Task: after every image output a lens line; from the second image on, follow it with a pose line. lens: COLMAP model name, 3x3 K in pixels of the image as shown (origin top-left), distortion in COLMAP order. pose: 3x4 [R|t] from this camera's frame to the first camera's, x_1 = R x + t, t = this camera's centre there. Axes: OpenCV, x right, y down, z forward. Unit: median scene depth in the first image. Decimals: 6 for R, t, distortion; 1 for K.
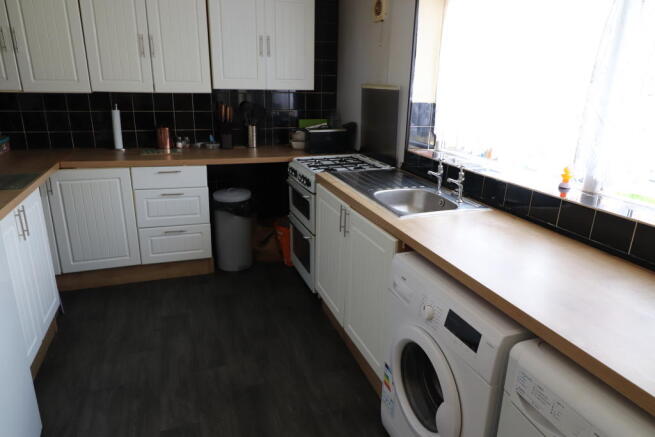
lens RADIAL K [[427.4, 0, 327.5], [0, 427.4, 218.5], [0, 0, 1]] dist [-0.005408, -0.001342]
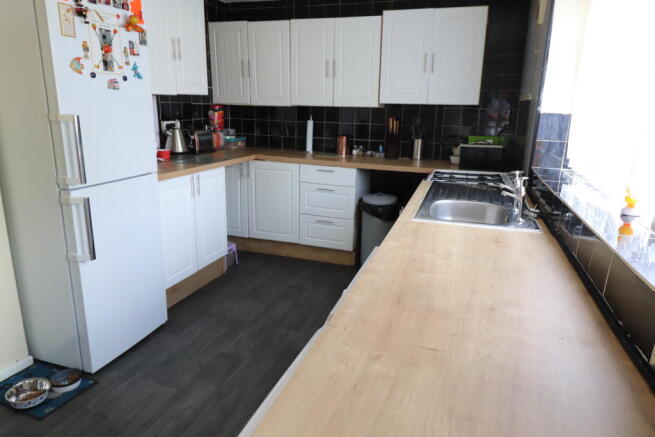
lens RADIAL K [[427.4, 0, 327.5], [0, 427.4, 218.5], [0, 0, 1]] dist [-0.005408, -0.001342]
pose [[0.779754, 0.154637, -0.606689, 0.352427], [-0.195442, 0.980715, -0.001223, 0.021274], [0.594799, 0.119526, 0.794939, 0.060977]]
